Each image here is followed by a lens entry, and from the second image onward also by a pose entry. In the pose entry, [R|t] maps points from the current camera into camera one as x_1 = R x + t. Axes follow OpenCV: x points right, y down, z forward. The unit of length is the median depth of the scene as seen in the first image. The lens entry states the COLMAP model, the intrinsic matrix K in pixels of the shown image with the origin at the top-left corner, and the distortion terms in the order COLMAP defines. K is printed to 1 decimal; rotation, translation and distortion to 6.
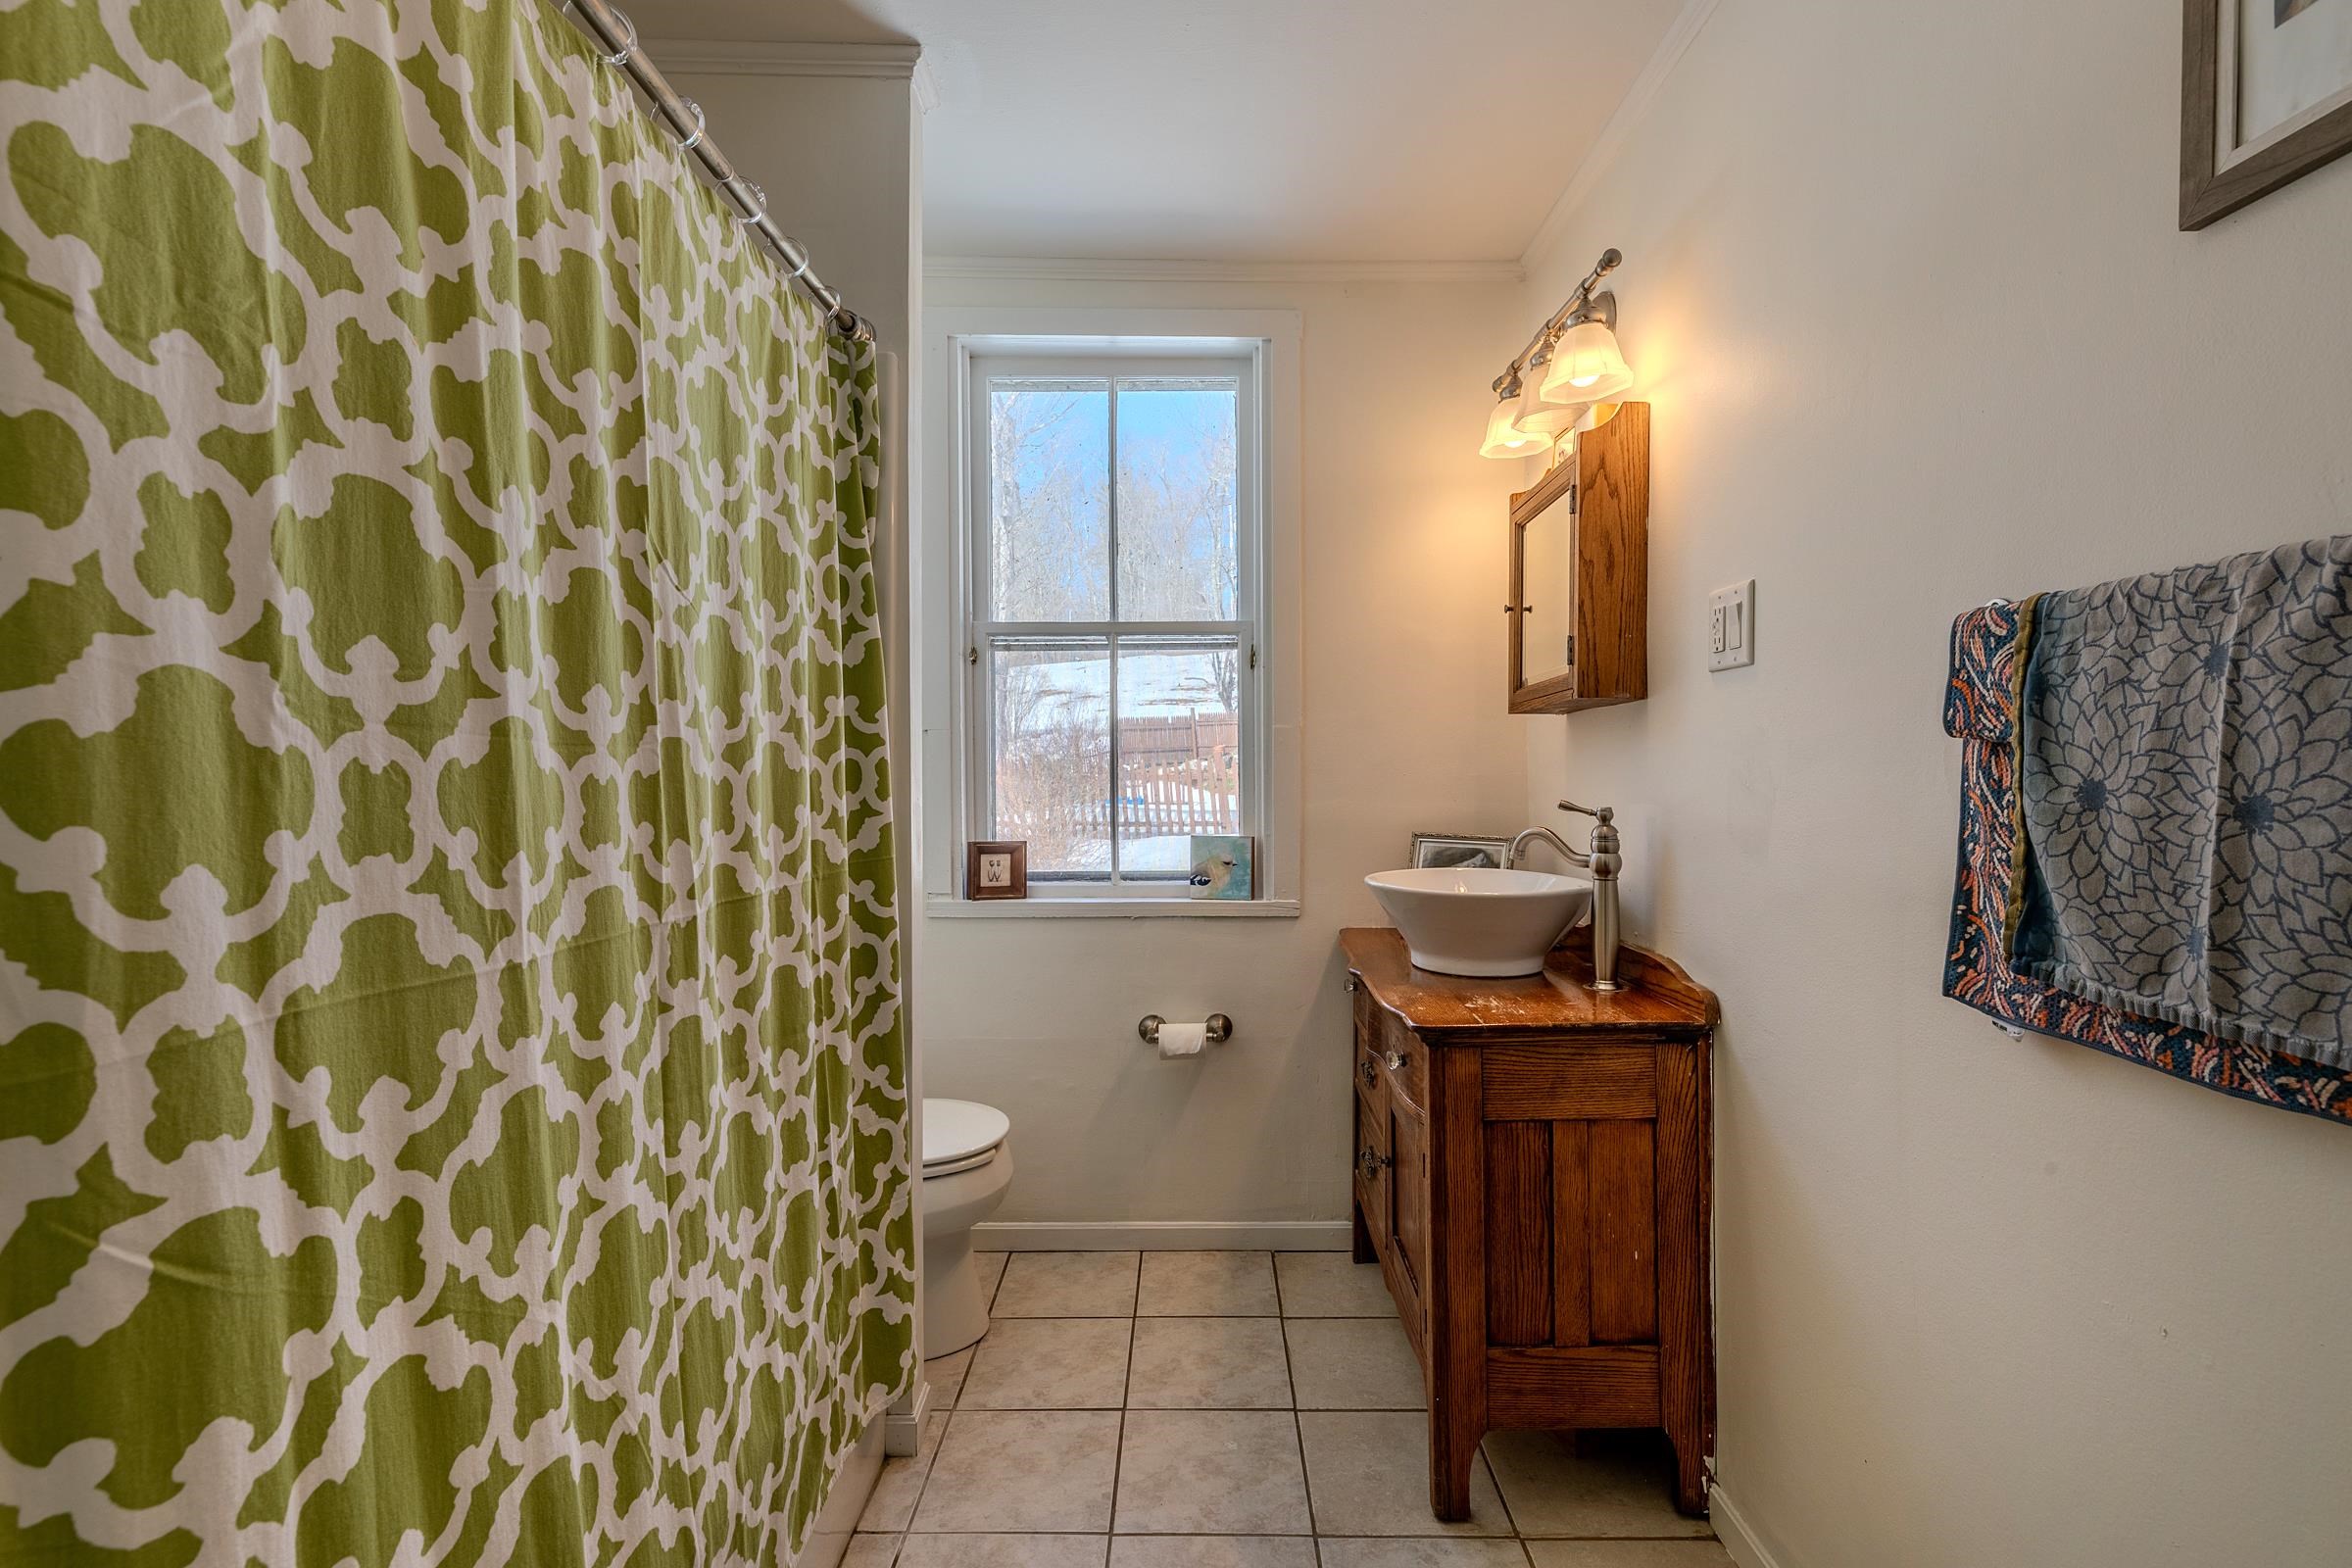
lens RADIAL K [[1067.3, 0, 1189.0], [0, 1067.3, 796.7], [0, 0, 1]] dist [0.036826, -0.000211]
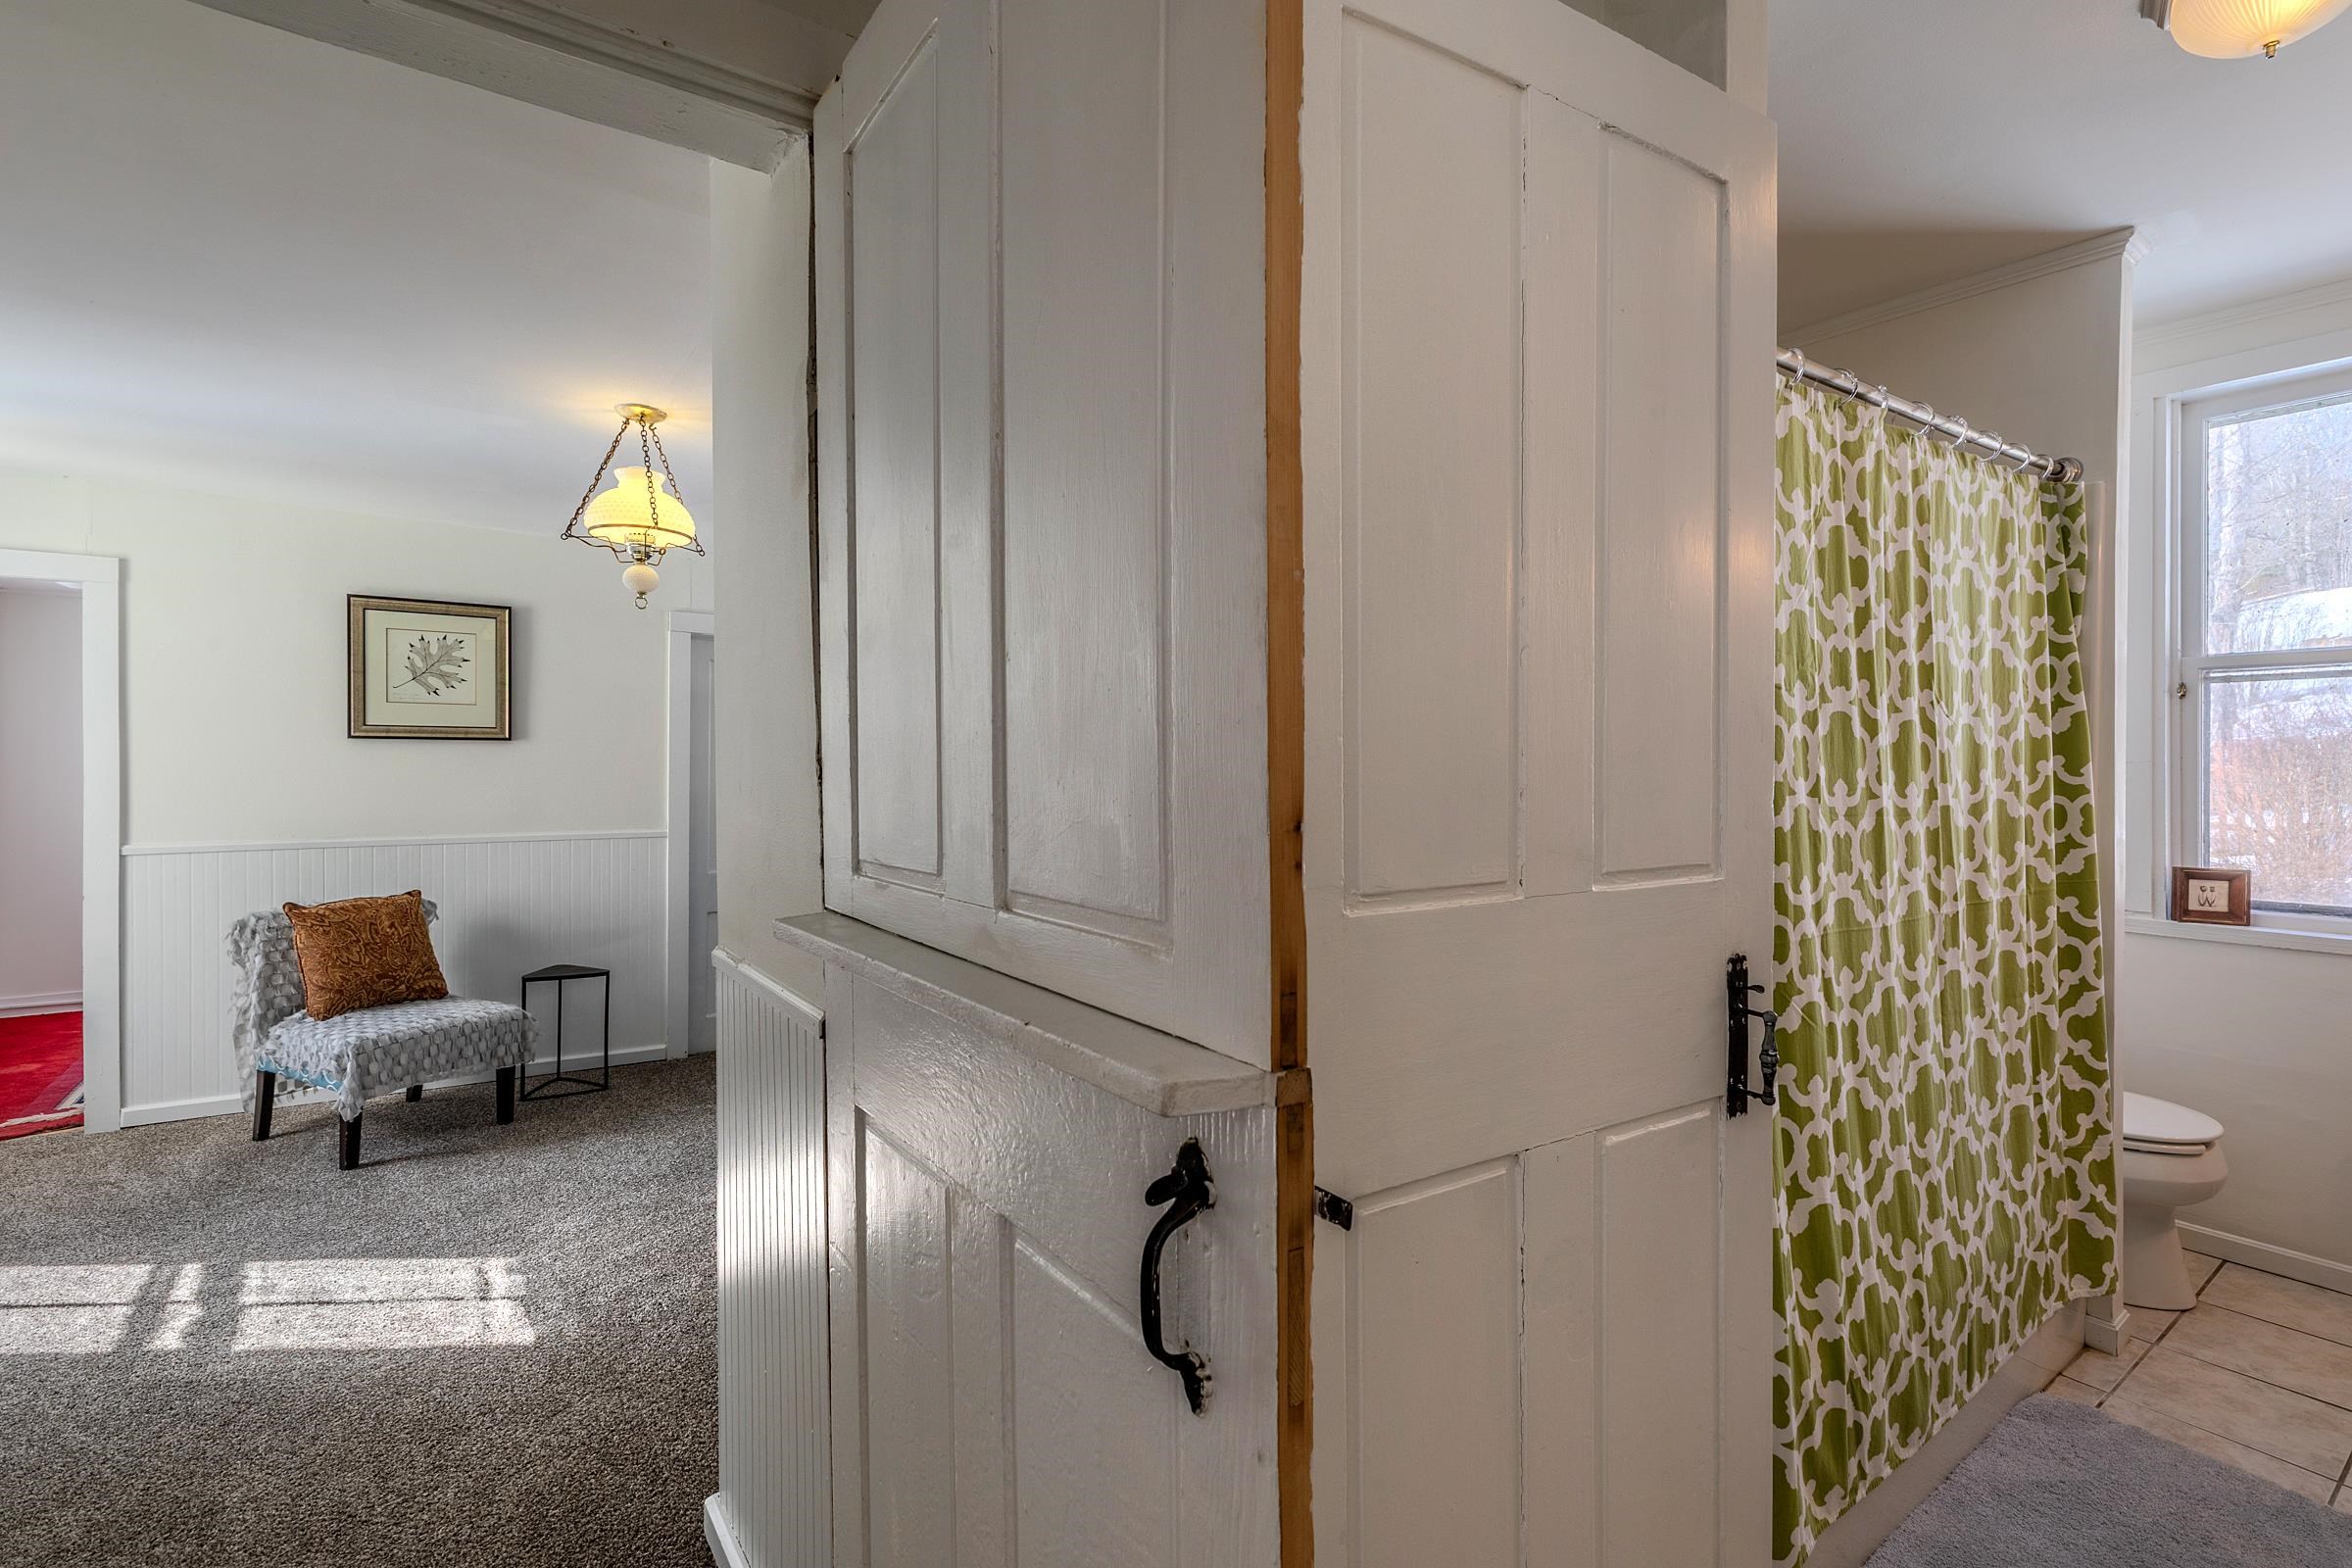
lens RADIAL K [[1083.6, 0, 1106.1], [0, 1083.6, 766.3], [0, 0, 1]] dist [-0.000342, -0.000377]
pose [[0.561107, 0.007882, -0.827706, 0.147745], [-0.010128, 0.999945, 0.002656, -0.081399], [0.827681, 0.006893, 0.561156, -0.804336]]
